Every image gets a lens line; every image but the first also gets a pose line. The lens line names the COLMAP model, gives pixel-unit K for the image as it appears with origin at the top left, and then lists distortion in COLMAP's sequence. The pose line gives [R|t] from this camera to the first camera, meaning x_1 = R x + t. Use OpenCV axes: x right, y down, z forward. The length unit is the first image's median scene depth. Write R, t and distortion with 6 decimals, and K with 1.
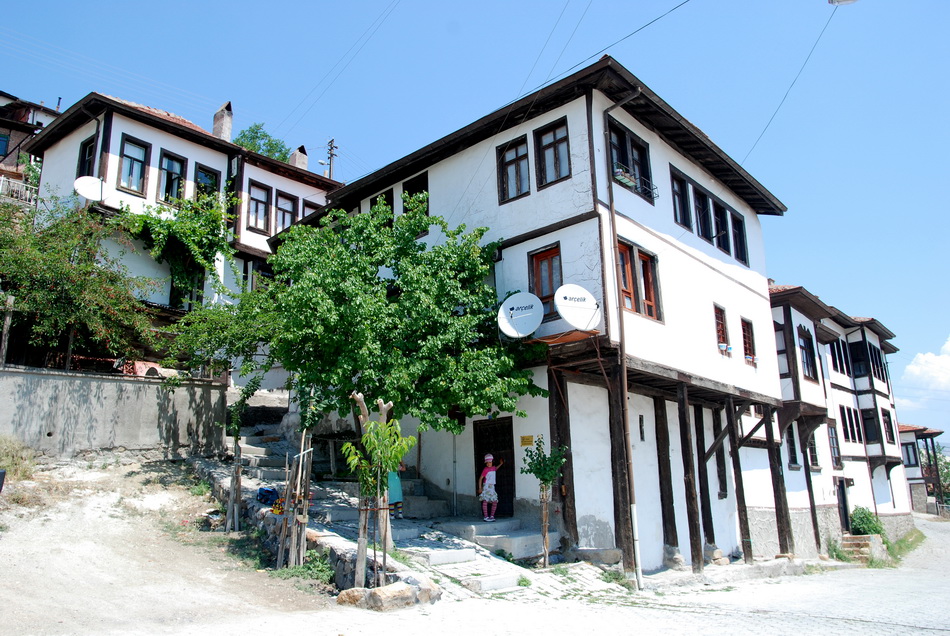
lens RADIAL K [[715.4, 0, 472.1], [0, 715.4, 323.5], [0, 0, 1]] dist [-0.093118, 0.045773]
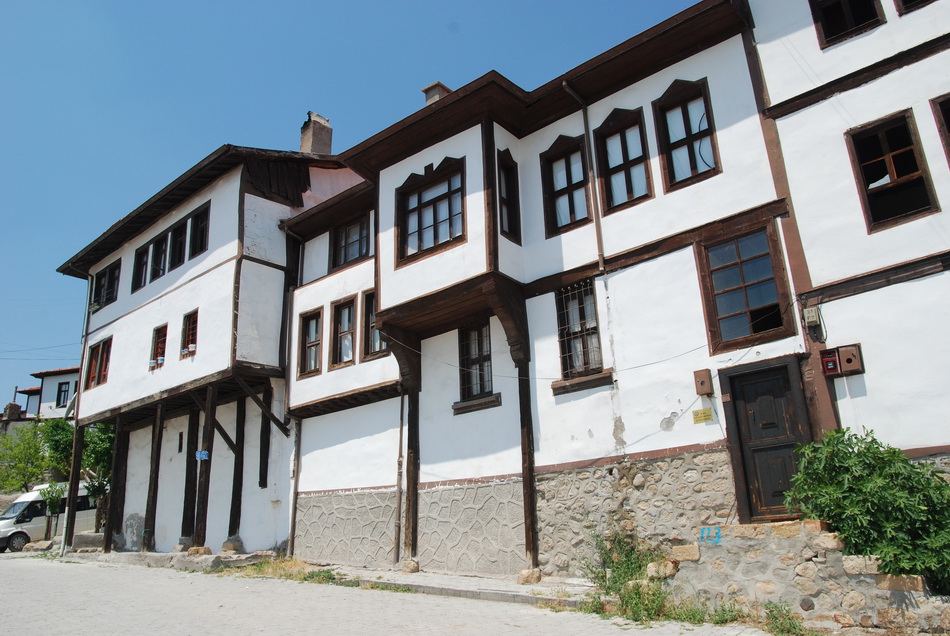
lens RADIAL K [[715.4, 0, 471.5], [0, 715.4, 320.8], [0, 0, 1]] dist [-0.093118, 0.045773]
pose [[0.019019, -0.297838, -0.954427, 0.950800], [0.285346, 0.916514, -0.280321, 0.282218], [0.958236, -0.267011, 0.102418, 0.898373]]
